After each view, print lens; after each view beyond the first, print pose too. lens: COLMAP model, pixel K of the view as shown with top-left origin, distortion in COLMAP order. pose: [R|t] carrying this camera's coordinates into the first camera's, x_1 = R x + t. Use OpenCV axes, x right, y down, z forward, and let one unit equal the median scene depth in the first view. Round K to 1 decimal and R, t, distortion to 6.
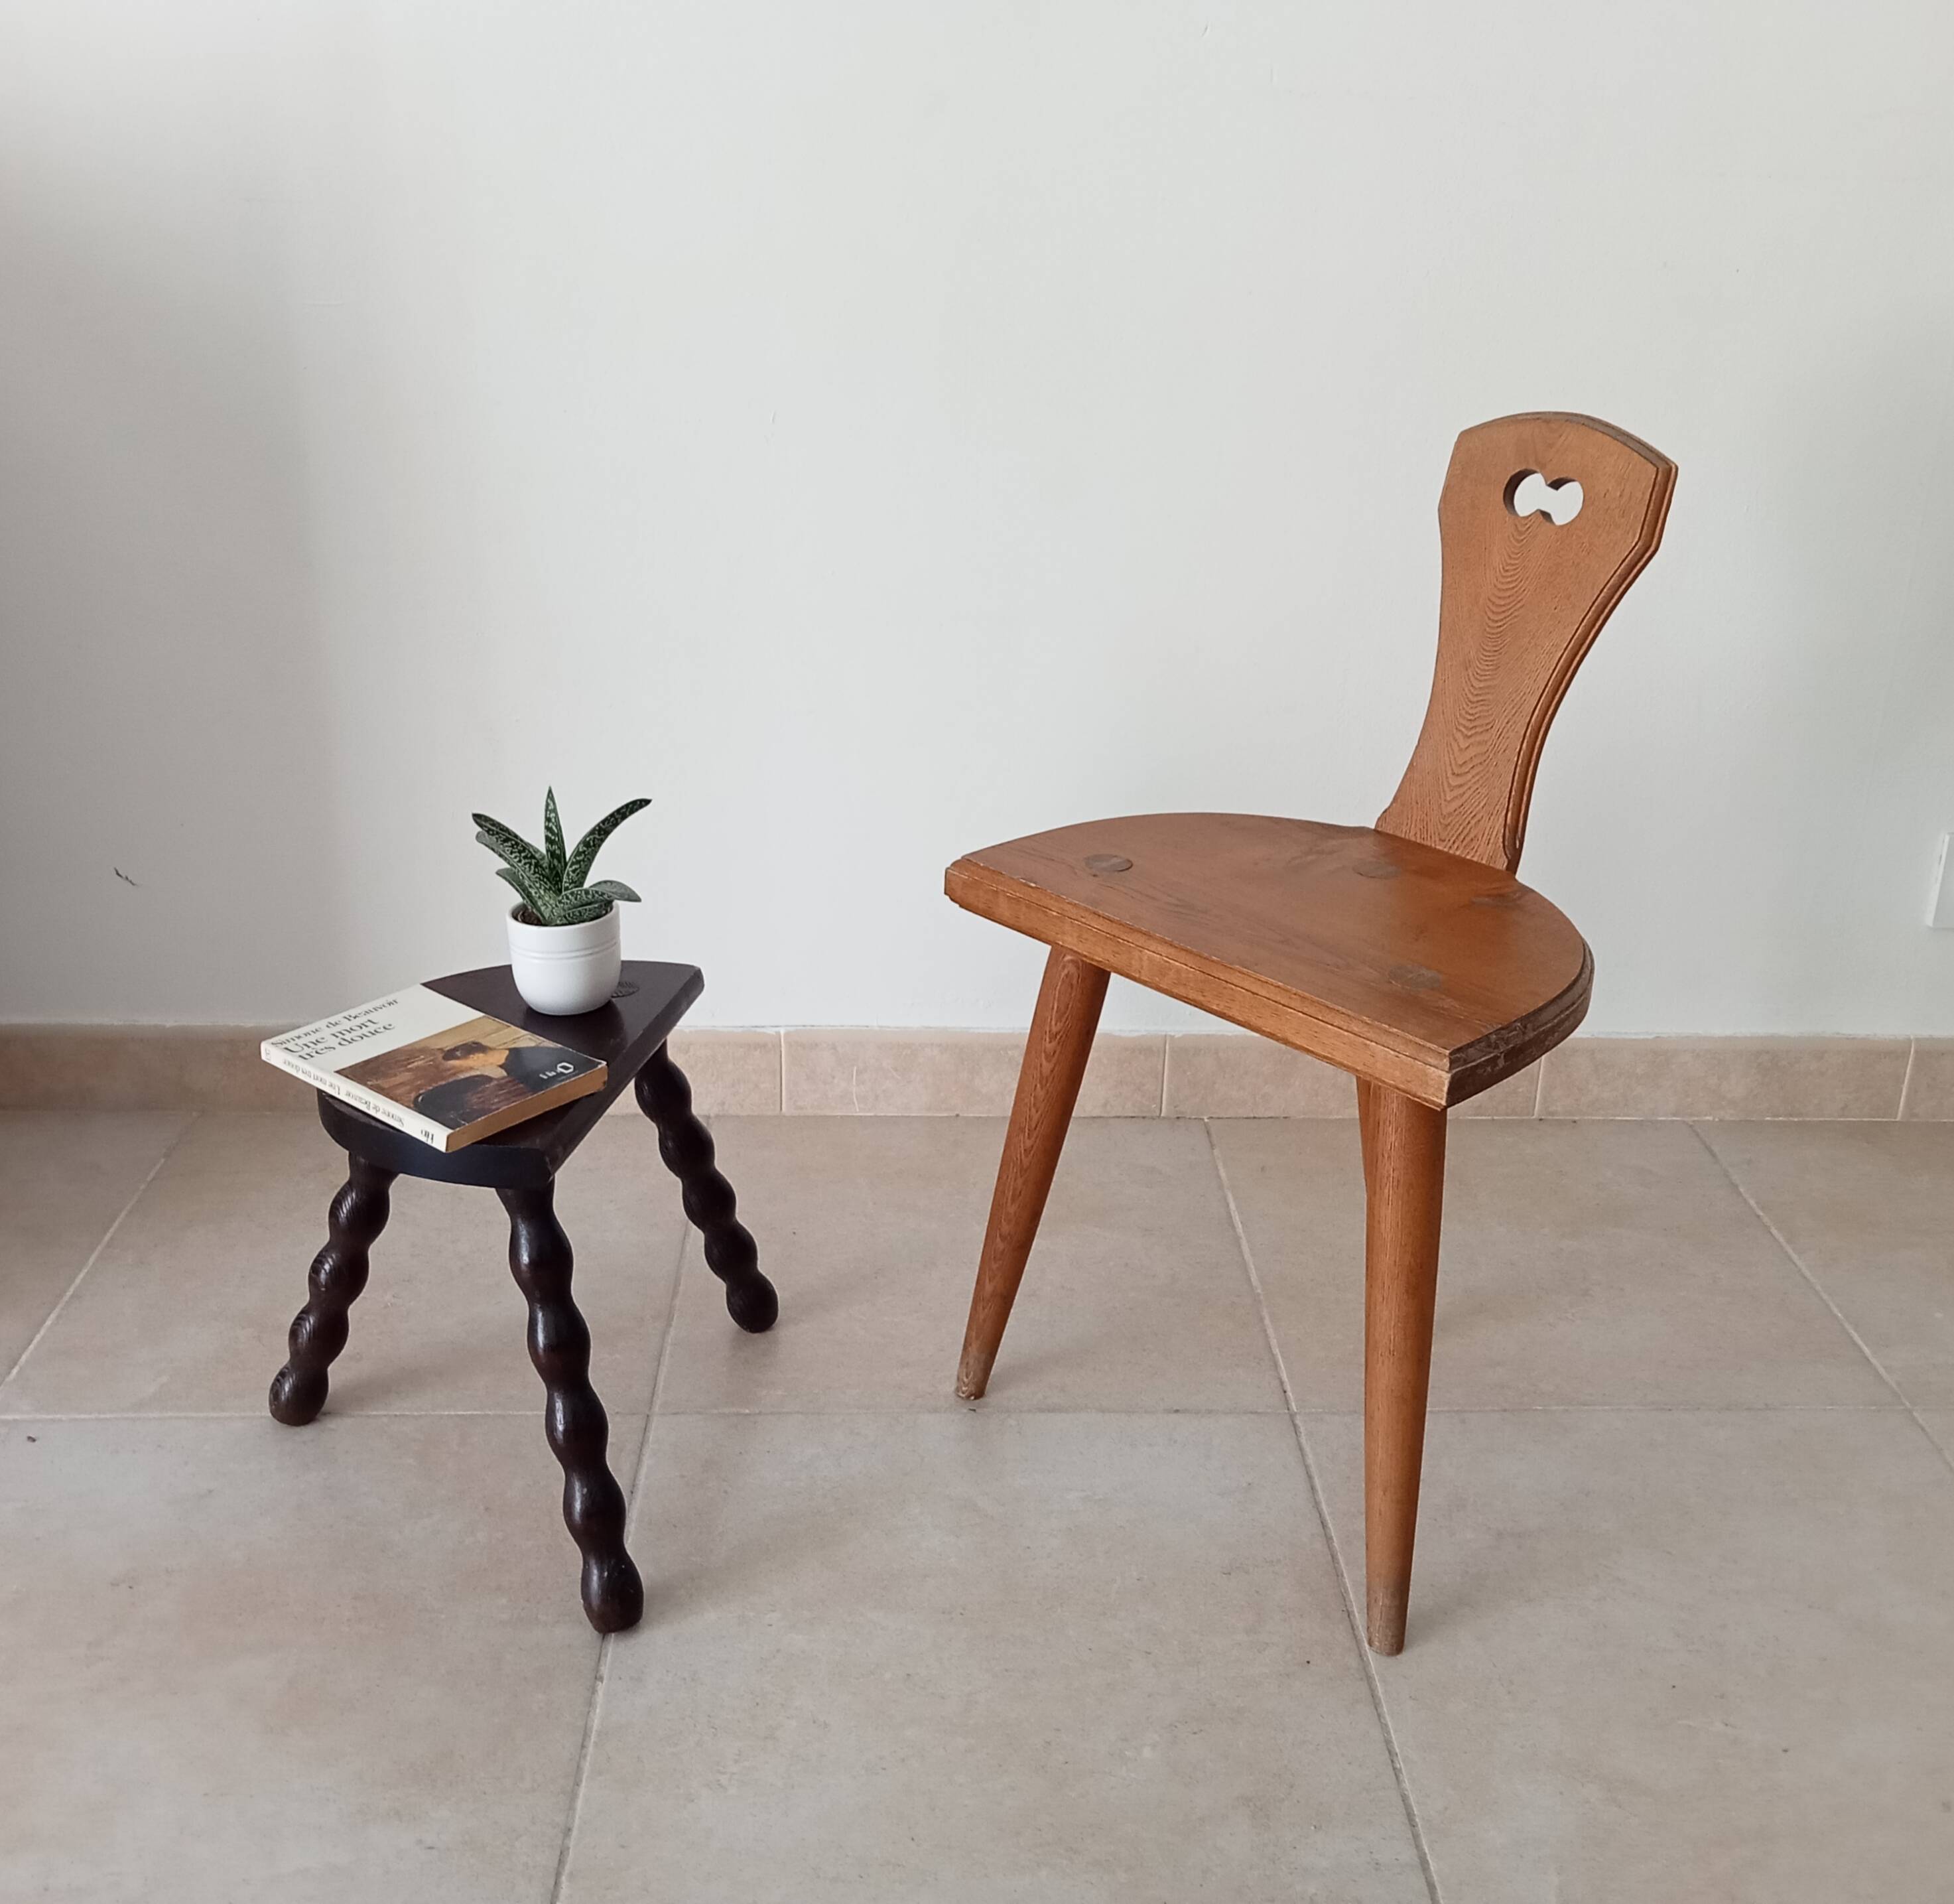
lens RADIAL K [[1777.3, 0, 996.0], [0, 1777.3, 854.0], [0, 0, 1]] dist [0.014964, -0.034928]
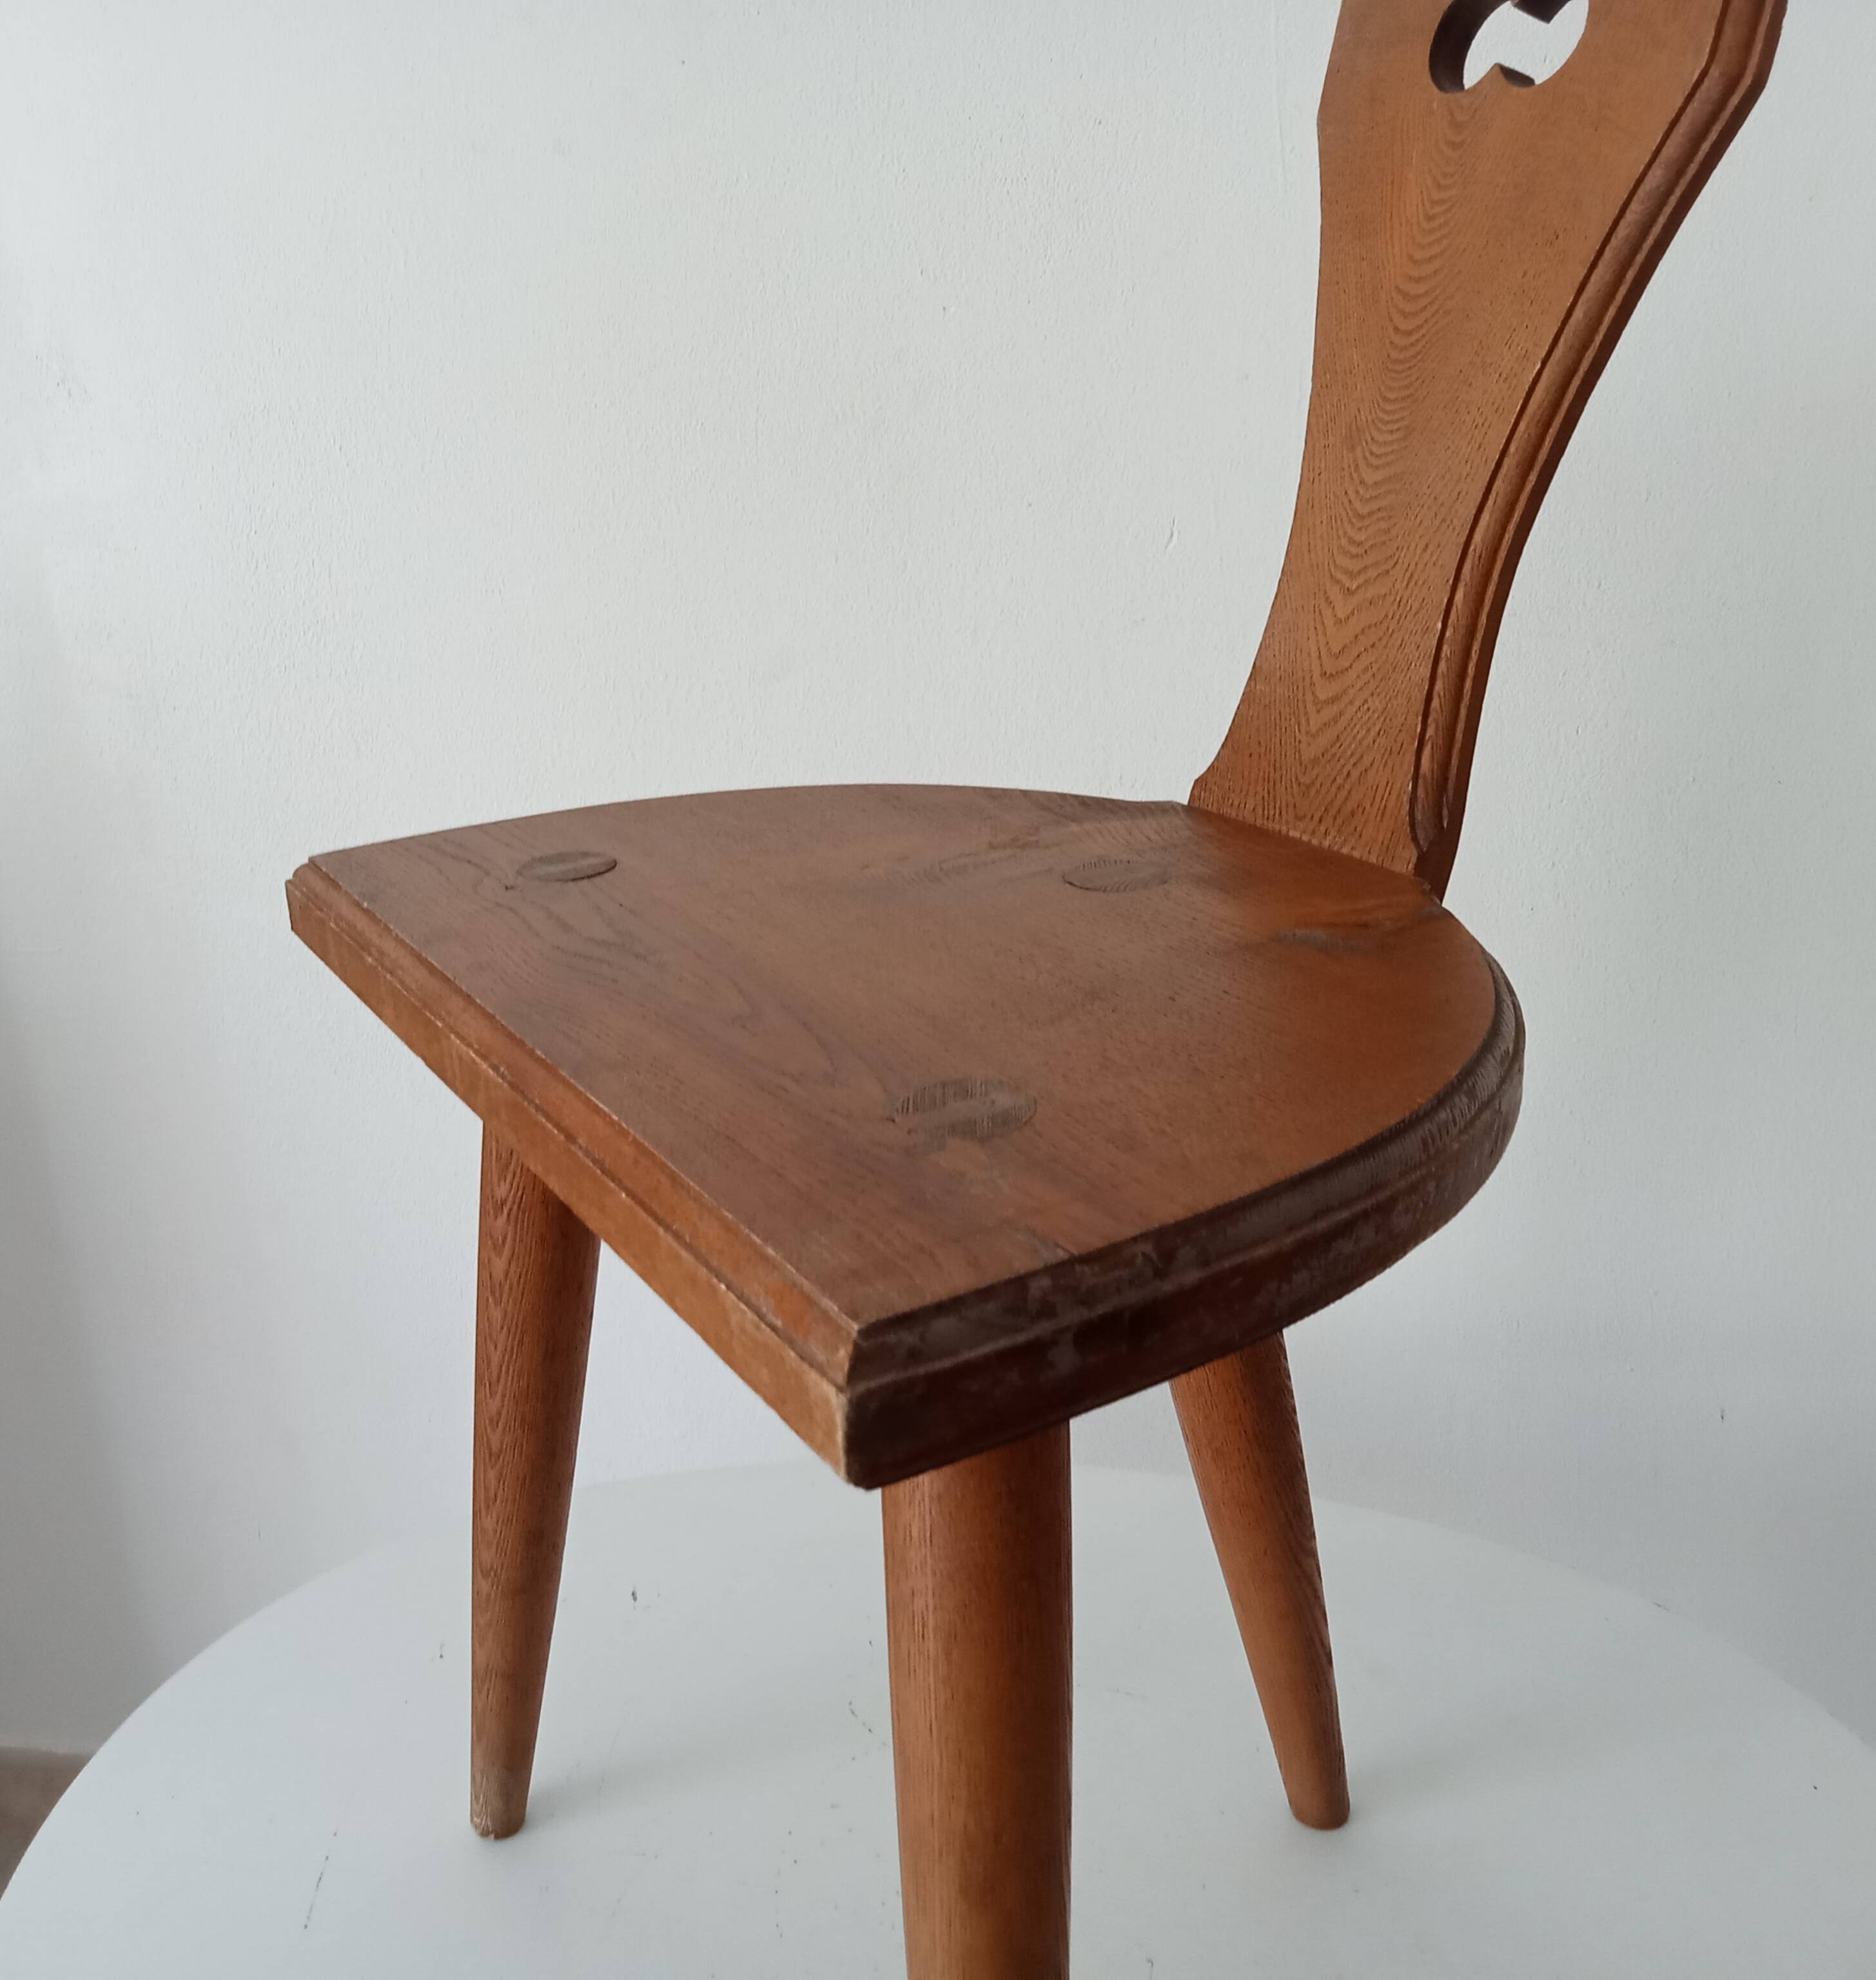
lens RADIAL K [[1843.0, 0, 830.1], [0, 1843.0, 970.1], [0, 0, 1]] dist [0.008151, 0.000000]
pose [[0.964418, -0.000487, -0.264382, 0.270122], [0.001254, 0.999995, 0.002732, 0.032354], [0.264380, -0.002966, 0.964414, 0.516150]]
